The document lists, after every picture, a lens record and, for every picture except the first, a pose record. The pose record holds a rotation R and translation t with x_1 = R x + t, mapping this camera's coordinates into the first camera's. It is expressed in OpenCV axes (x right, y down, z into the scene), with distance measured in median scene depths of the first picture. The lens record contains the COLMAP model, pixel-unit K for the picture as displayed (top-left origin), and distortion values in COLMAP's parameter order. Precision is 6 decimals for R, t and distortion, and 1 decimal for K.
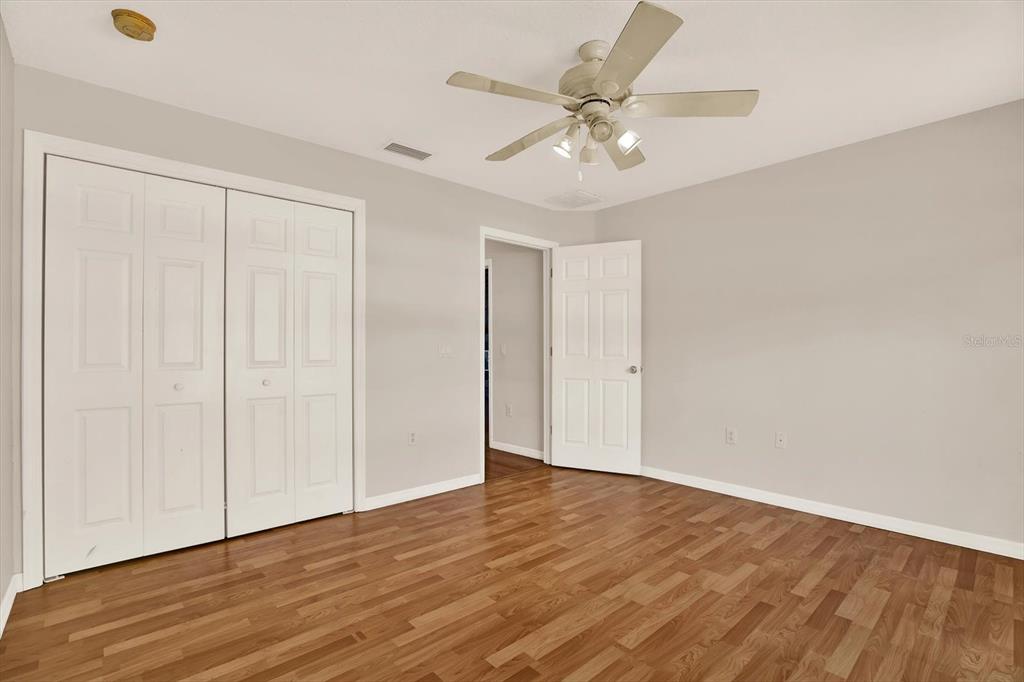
lens RADIAL K [[475.3, 0, 510.0], [0, 475.3, 350.5], [0, 0, 1]] dist [-0.044520, 0.012279]
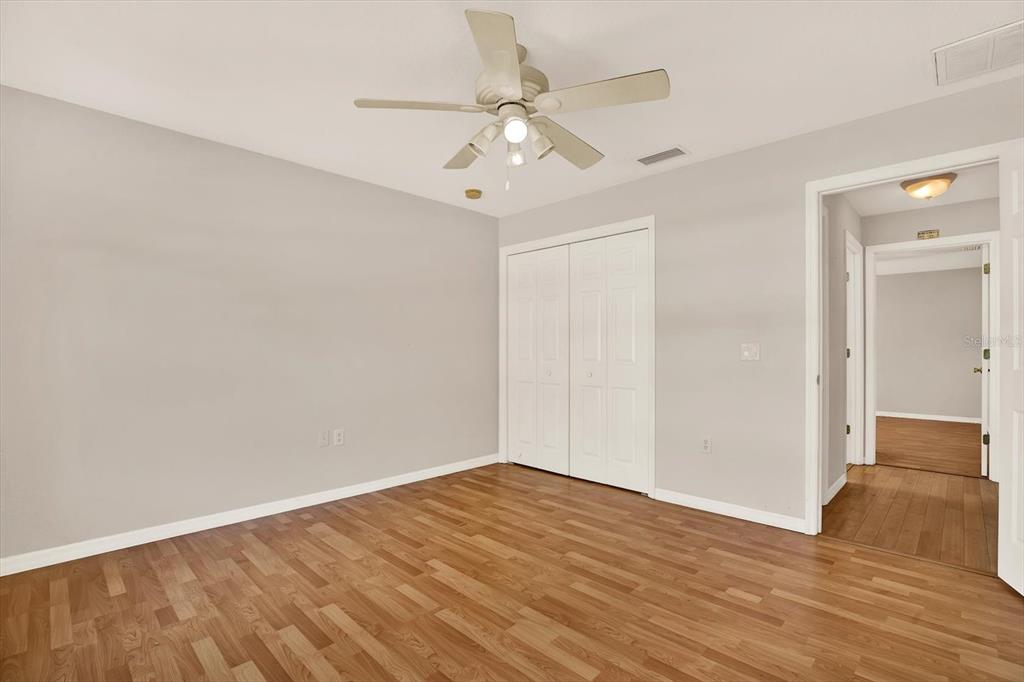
lens RADIAL K [[475.3, 0, 510.0], [0, 475.3, 350.5], [0, 0, 1]] dist [-0.044520, 0.012279]
pose [[0.053285, 0.000907, -0.998579, 1.052963], [-0.003035, 0.999995, 0.000746, -0.003722], [0.998575, 0.002991, 0.053288, 0.836956]]
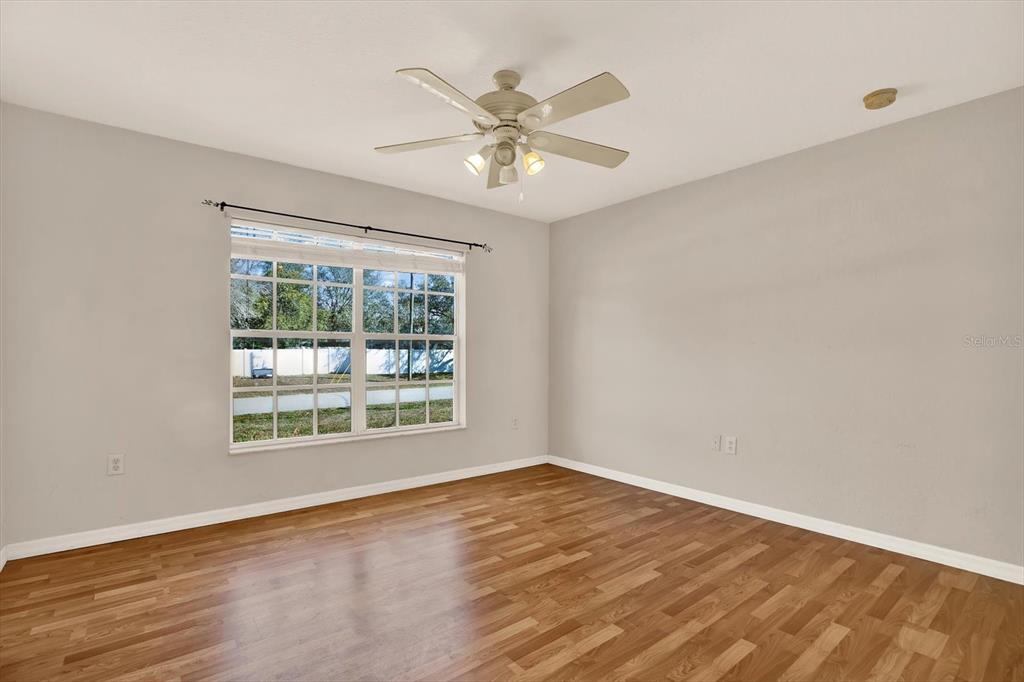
lens RADIAL K [[475.3, 0, 510.0], [0, 475.3, 350.5], [0, 0, 1]] dist [-0.044520, 0.012279]
pose [[-0.998176, -0.003541, 0.060262, 0.093707], [-0.003579, 0.999993, -0.000516, -0.010673], [-0.060259, -0.000730, -0.998182, 1.864708]]
